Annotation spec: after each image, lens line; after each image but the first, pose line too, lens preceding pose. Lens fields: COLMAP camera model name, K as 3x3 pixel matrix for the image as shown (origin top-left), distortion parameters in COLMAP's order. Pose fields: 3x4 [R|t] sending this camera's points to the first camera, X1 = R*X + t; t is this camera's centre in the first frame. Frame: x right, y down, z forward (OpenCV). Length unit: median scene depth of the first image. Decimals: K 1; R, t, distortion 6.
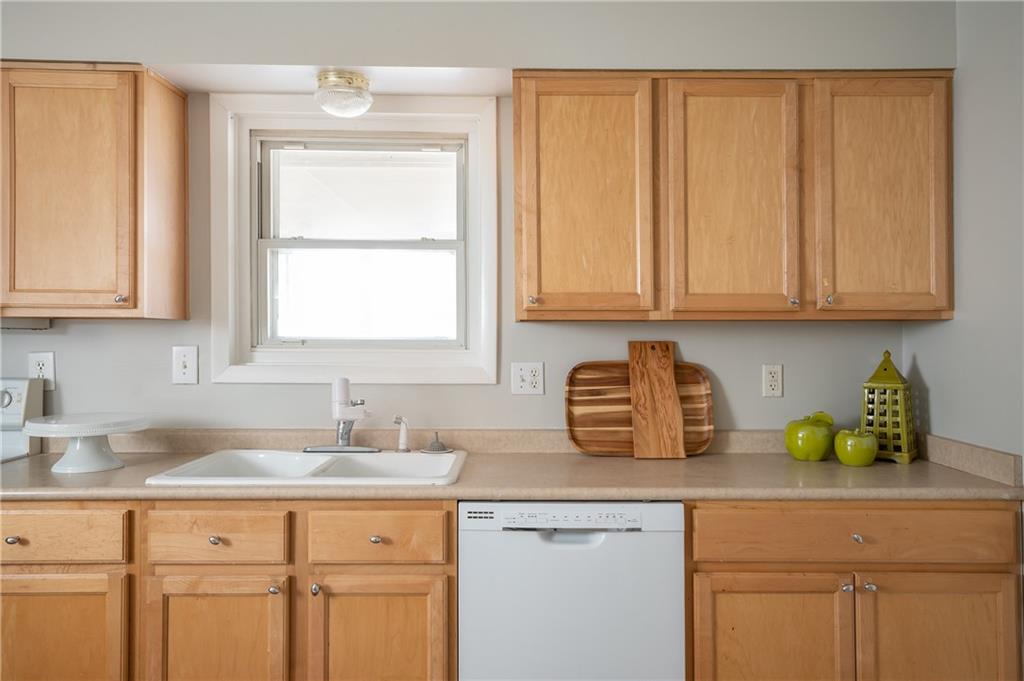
lens RADIAL K [[793.3, 0, 512.9], [0, 793.3, 322.7], [0, 0, 1]] dist [0.034296, -0.000835]
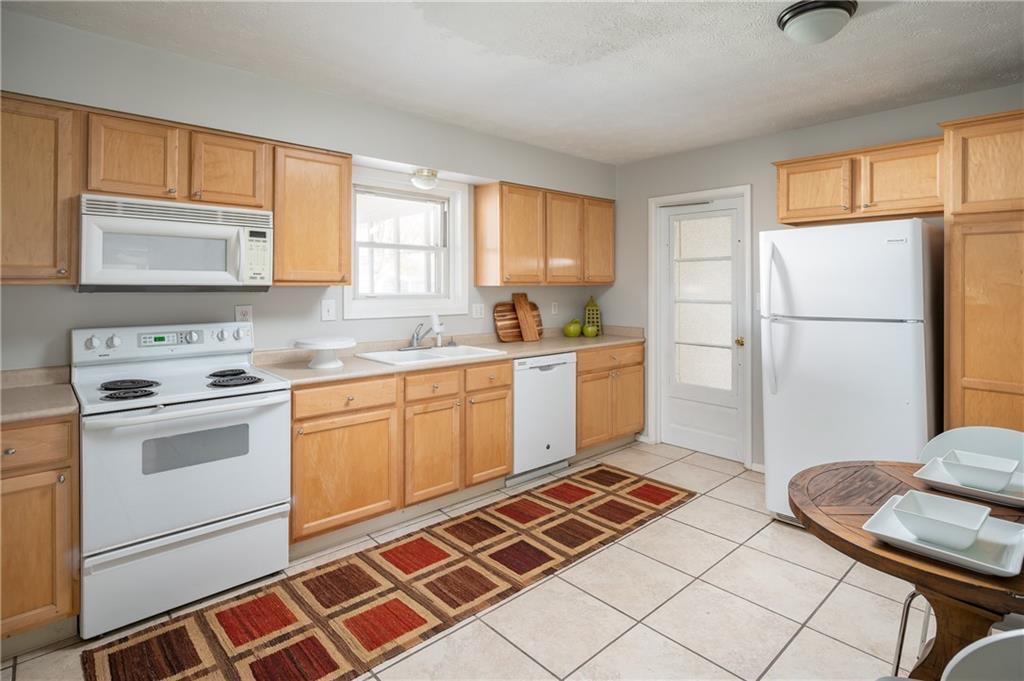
lens RADIAL K [[528.2, 0, 512.1], [0, 528.2, 278.6], [0, 0, 1]] dist [-0.001134, -0.000242]
pose [[0.750052, 0.003931, 0.661368, -0.947890], [-0.010093, 0.999934, 0.005502, -0.031977], [-0.661302, -0.010802, 0.750042, -0.196270]]
